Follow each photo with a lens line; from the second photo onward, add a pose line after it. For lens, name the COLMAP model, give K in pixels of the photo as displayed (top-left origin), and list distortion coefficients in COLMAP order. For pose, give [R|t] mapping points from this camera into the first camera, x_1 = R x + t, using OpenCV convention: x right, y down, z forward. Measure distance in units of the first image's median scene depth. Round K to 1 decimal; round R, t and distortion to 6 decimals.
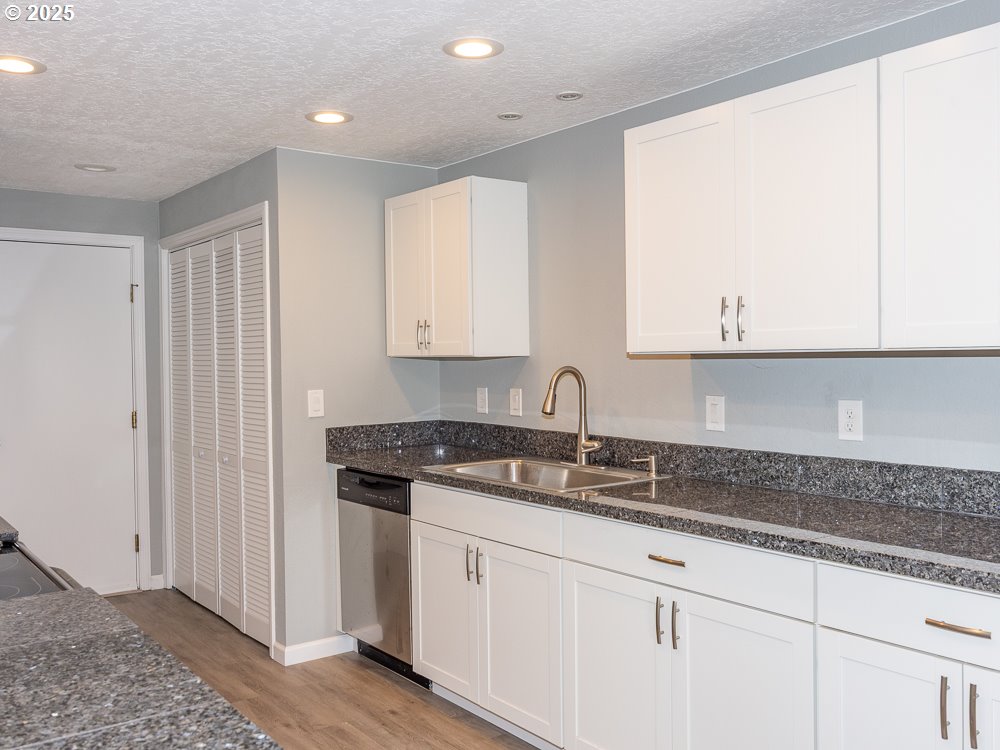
lens RADIAL K [[947.7, 0, 495.6], [0, 947.7, 358.9], [0, 0, 1]] dist [-0.006461, 0.000689]
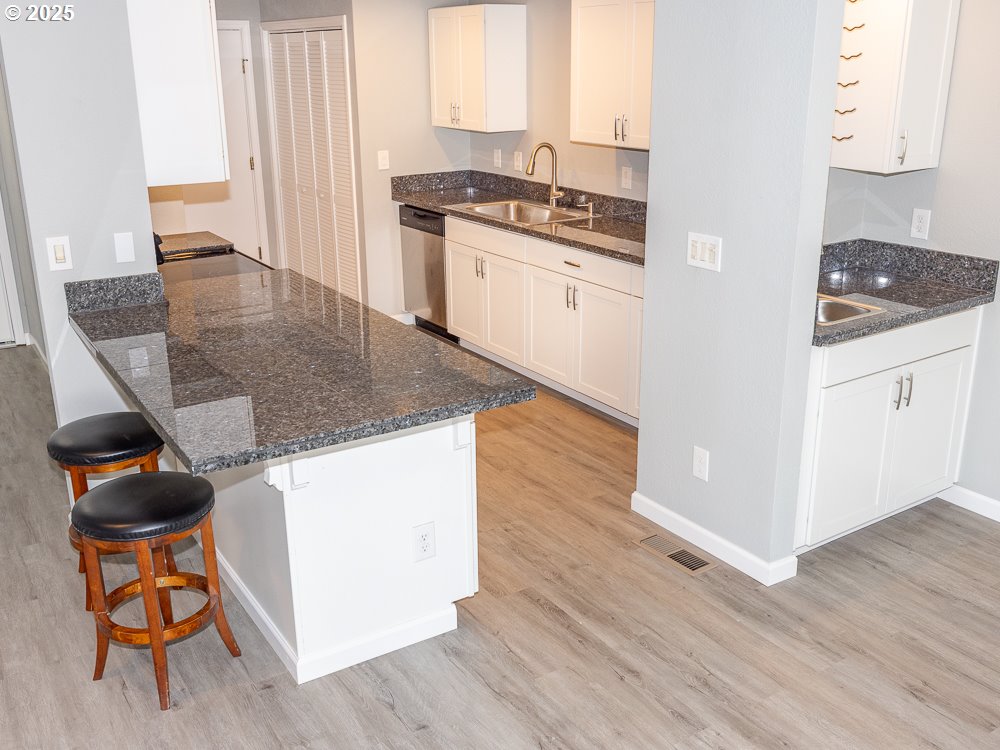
lens RADIAL K [[947.7, 0, 495.6], [0, 947.7, 358.9], [0, 0, 1]] dist [-0.006461, 0.000689]
pose [[0.997251, 0.023647, -0.070222, 0.101030], [-0.002201, 0.956742, 0.290928, -0.091812], [0.074064, -0.289974, 0.954164, -0.514025]]
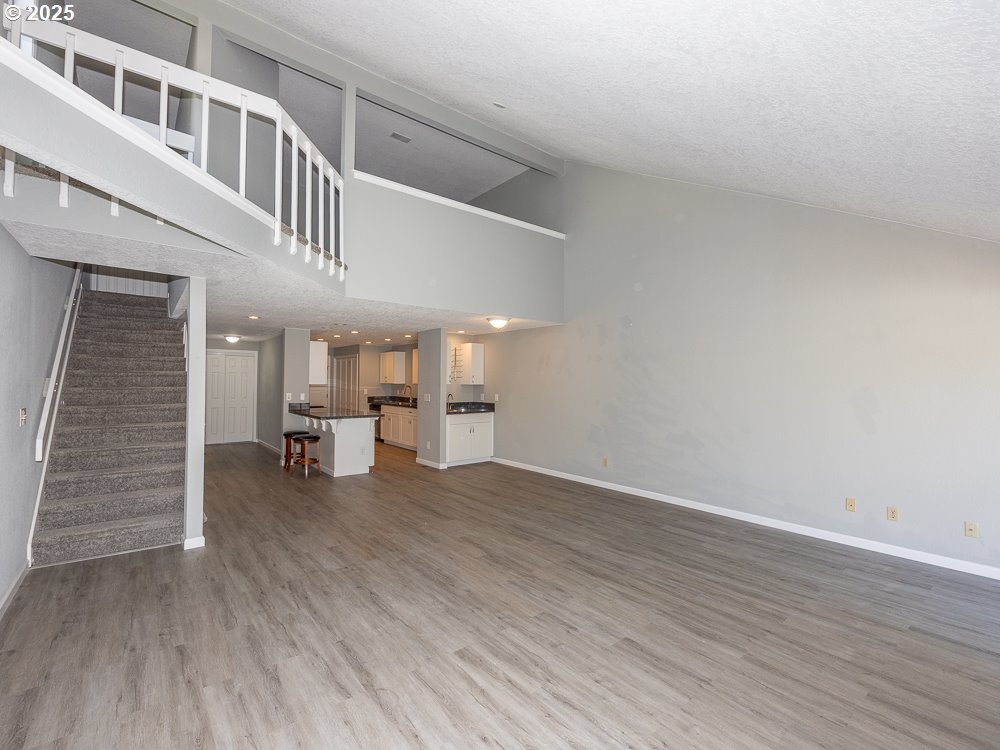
lens RADIAL K [[435.7, 0, 456.2], [0, 435.7, 379.8], [0, 0, 1]] dist [-0.000273, 0.000172]
pose [[0.999619, 0.022119, -0.016519, 0.375132], [-0.022497, 0.999482, -0.023015, 0.024681], [0.016001, 0.023378, 0.999599, -1.512408]]
